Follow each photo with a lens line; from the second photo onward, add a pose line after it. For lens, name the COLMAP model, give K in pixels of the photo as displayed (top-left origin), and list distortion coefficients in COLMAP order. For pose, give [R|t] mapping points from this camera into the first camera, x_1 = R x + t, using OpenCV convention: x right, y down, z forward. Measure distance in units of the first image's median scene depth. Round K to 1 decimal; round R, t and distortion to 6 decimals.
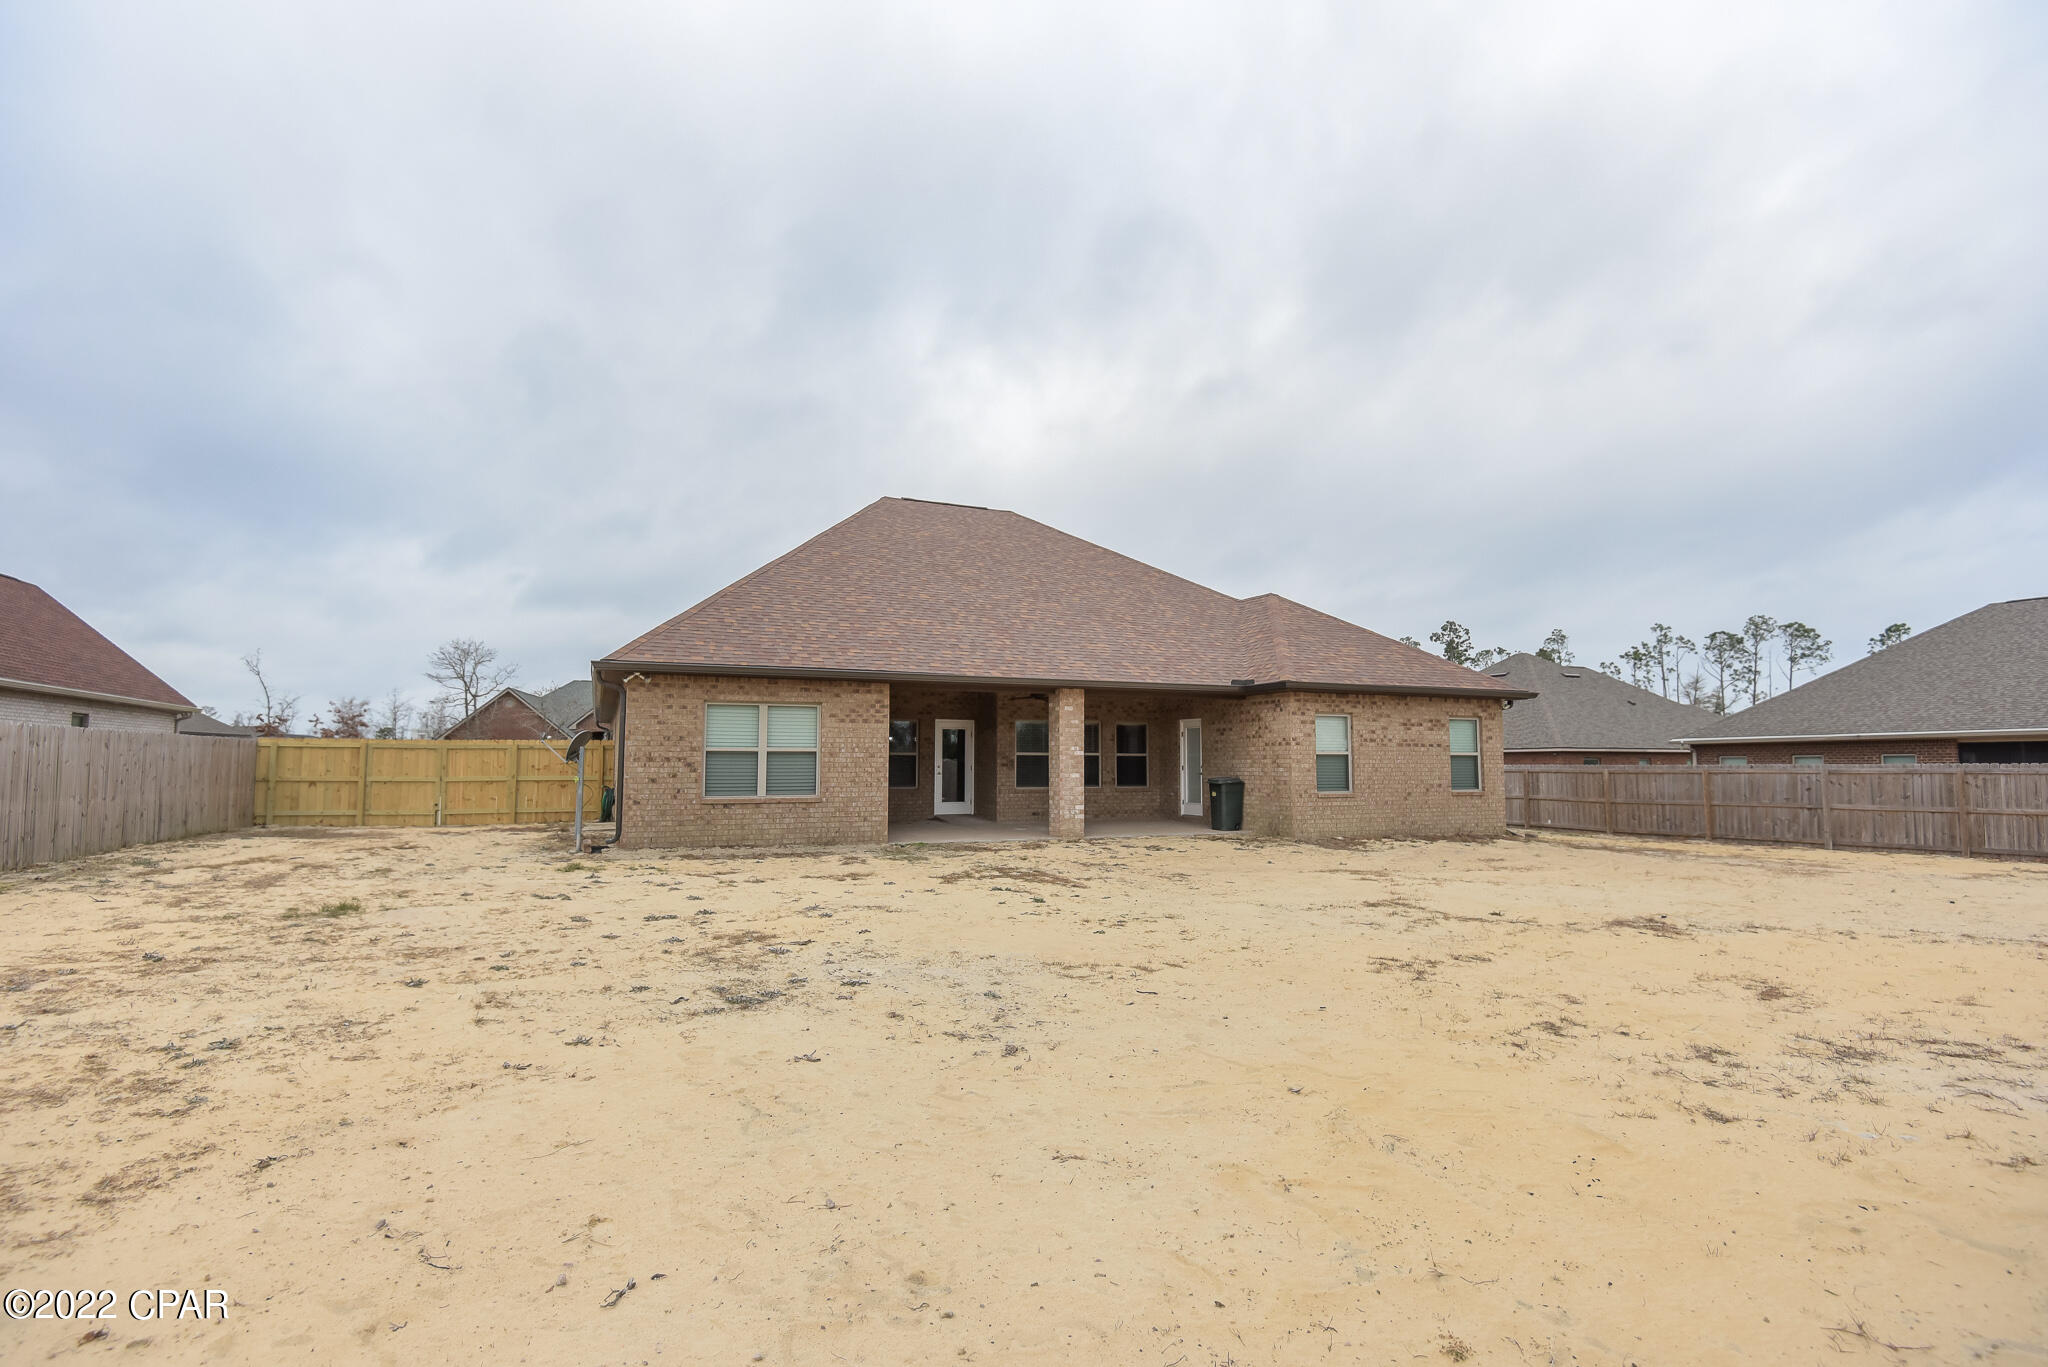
lens RADIAL K [[970.5, 0, 1011.5], [0, 970.5, 686.2], [0, 0, 1]] dist [-0.018771, -0.000126]
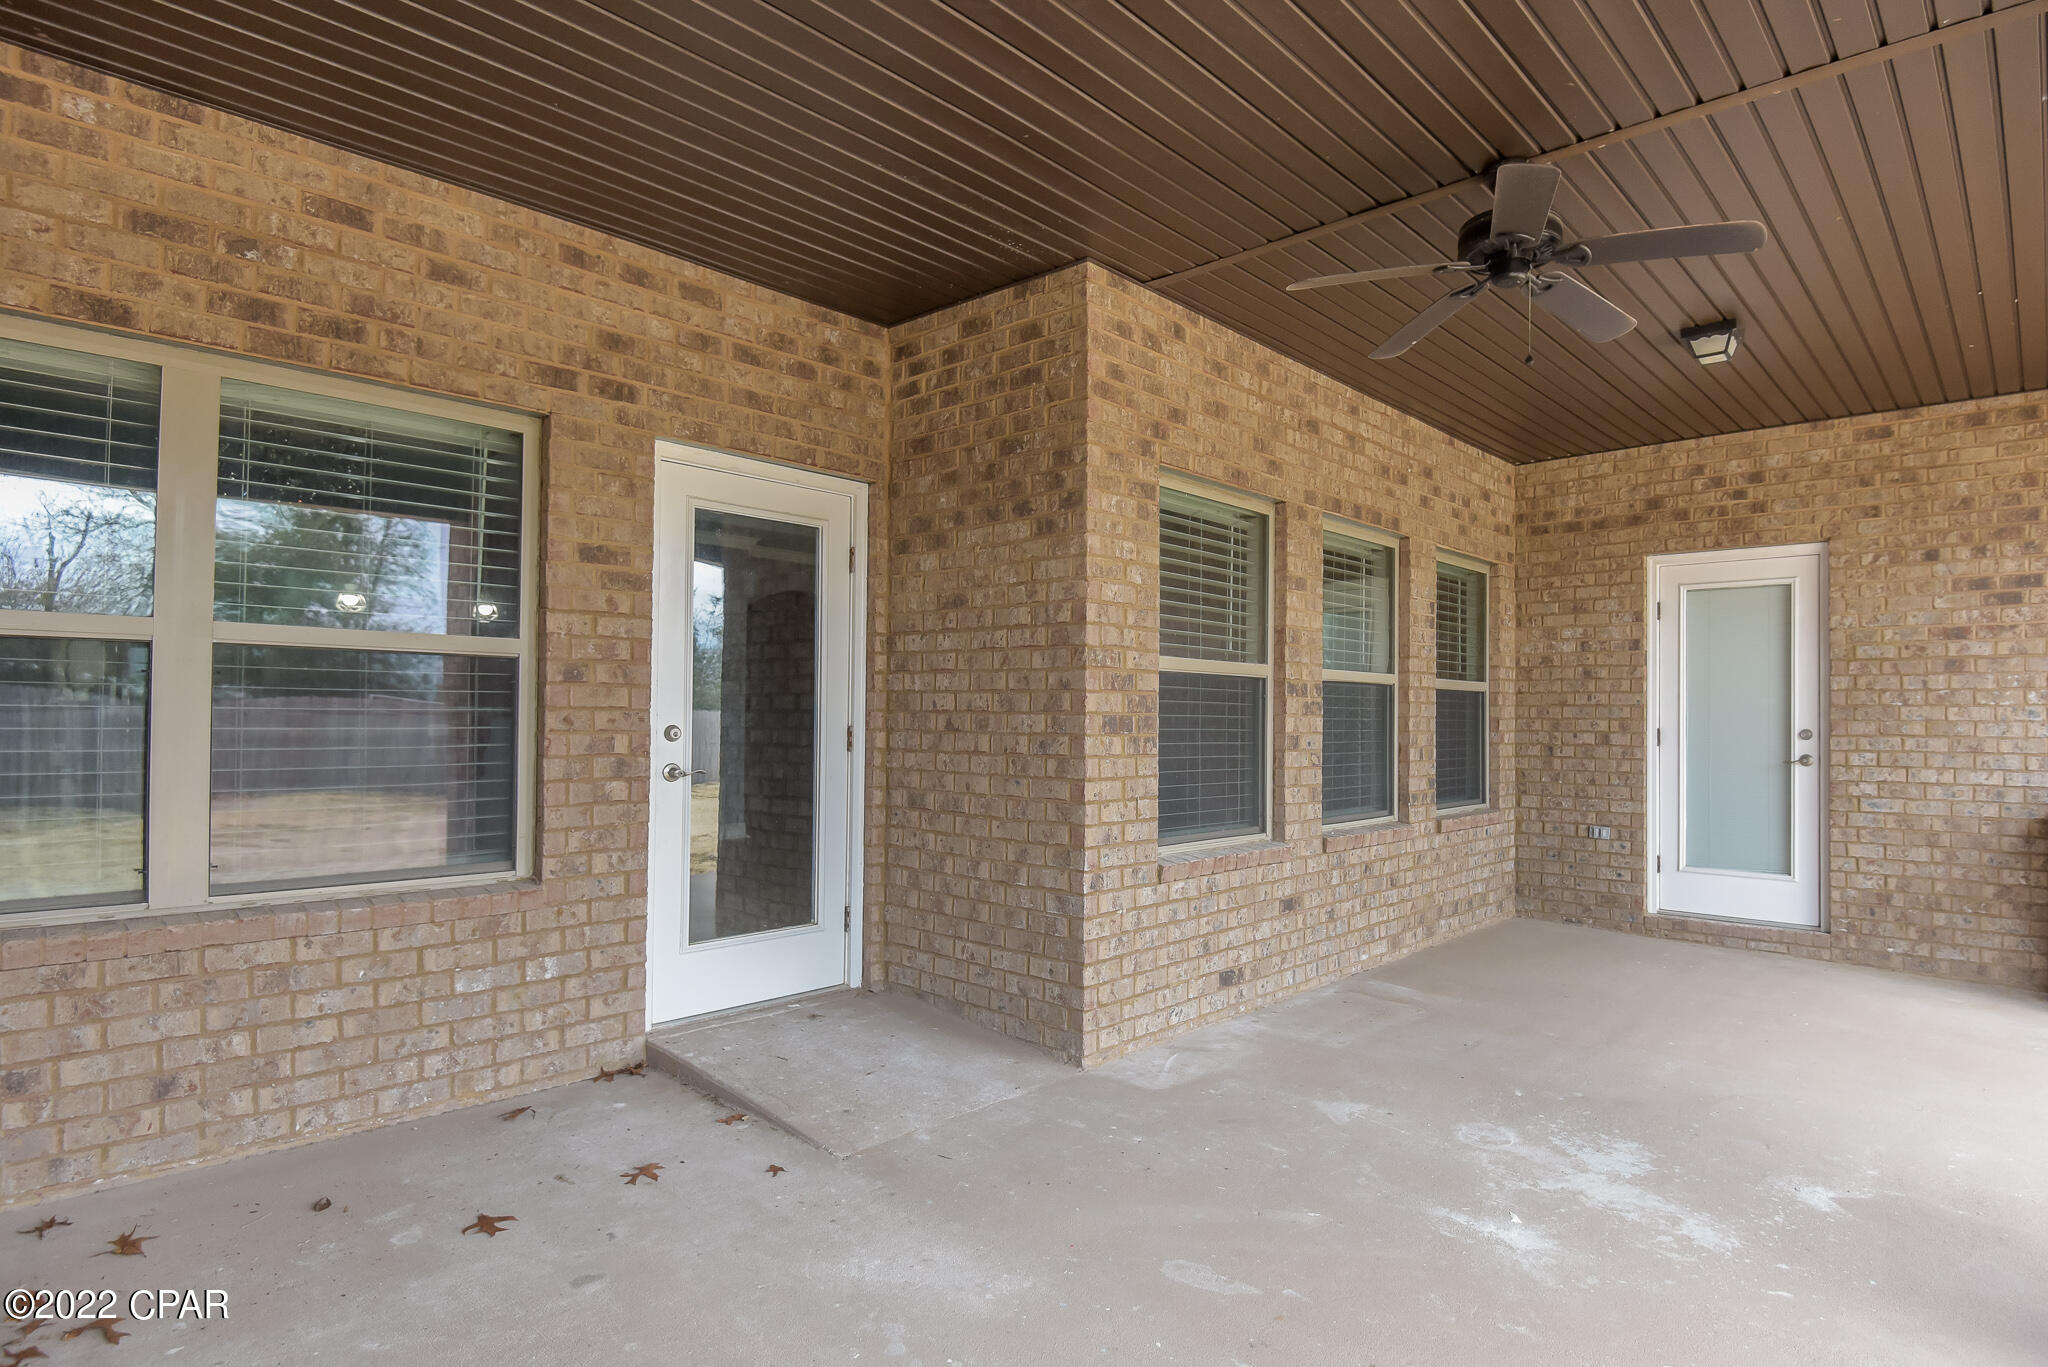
lens RADIAL K [[958.5, 0, 1023.0], [0, 958.5, 703.2], [0, 0, 1]] dist [0.017873, -0.000304]
pose [[0.885257, 0.011371, 0.464963, -0.100449], [-0.045123, 0.997085, 0.061526, 0.066672], [-0.462908, -0.075447, 0.883190, 0.845636]]
